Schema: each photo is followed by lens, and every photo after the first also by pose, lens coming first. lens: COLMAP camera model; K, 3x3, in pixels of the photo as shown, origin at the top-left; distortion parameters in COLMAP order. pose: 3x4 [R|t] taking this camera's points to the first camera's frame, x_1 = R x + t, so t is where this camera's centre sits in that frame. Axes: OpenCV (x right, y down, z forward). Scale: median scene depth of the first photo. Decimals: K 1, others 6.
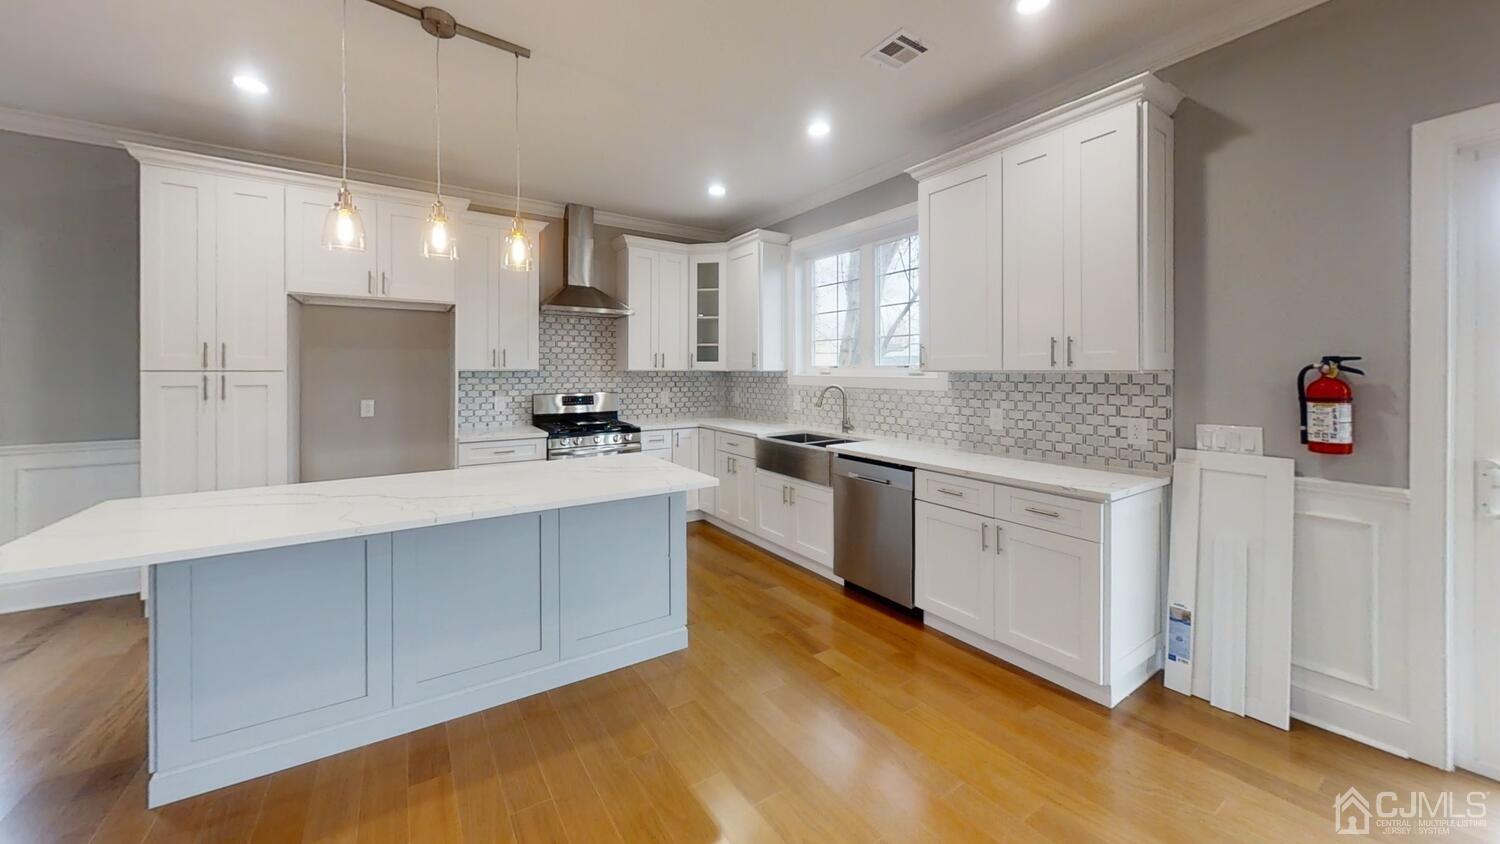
lens RADIAL K [[526.4, 0, 745.9], [0, 526.4, 379.6], [0, 0, 1]] dist [0.000838, 0.000134]
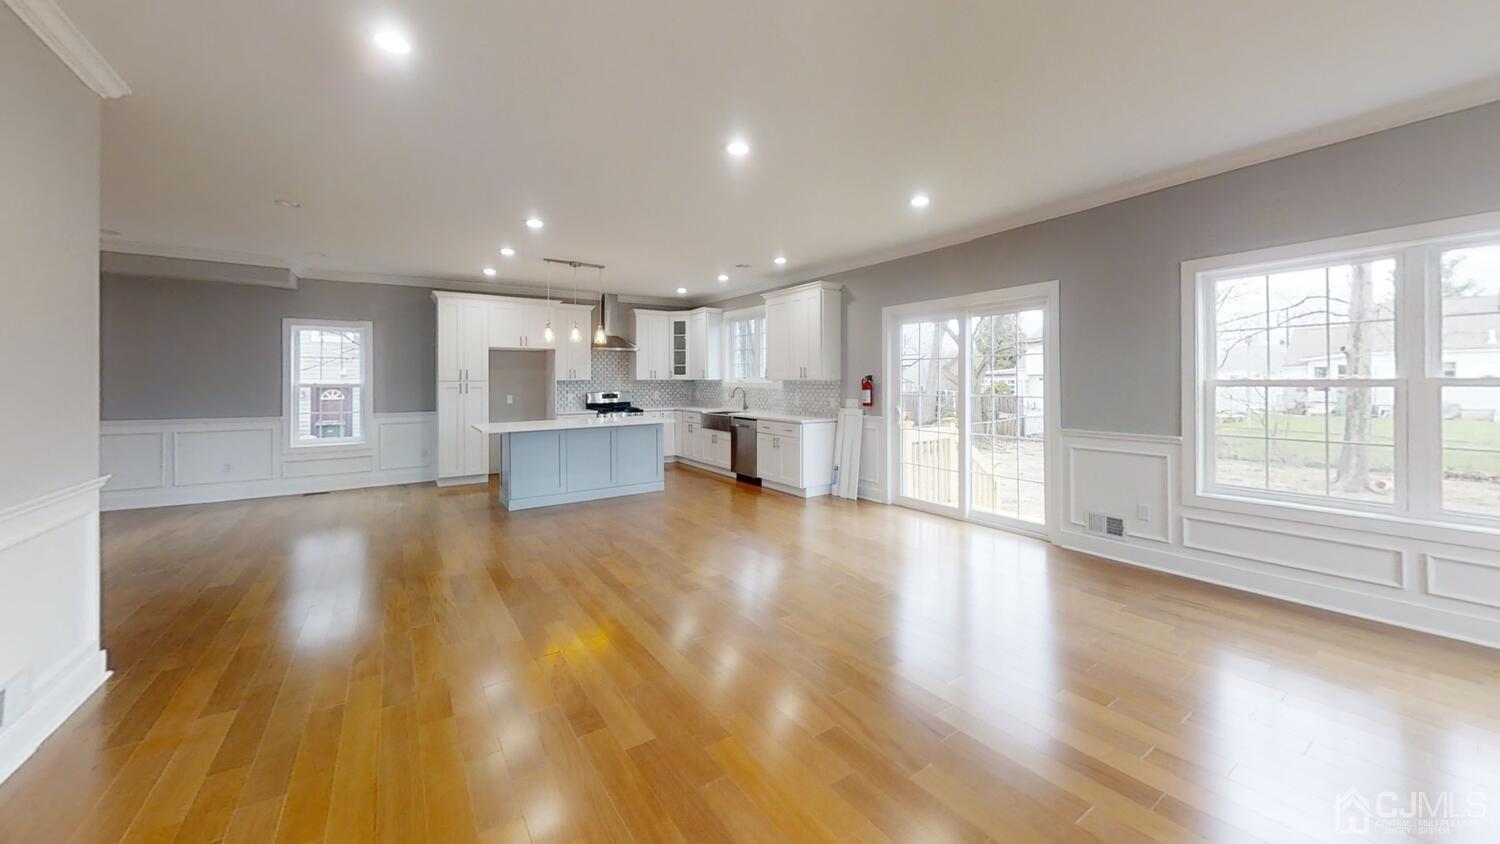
lens RADIAL K [[526.4, 0, 745.9], [0, 526.4, 379.6], [0, 0, 1]] dist [0.000838, 0.000134]
pose [[0.999985, -0.004805, 0.002486, 0.187856], [0.004840, 0.999887, -0.014233, 0.011377], [-0.002417, 0.014245, 0.999896, -1.022586]]
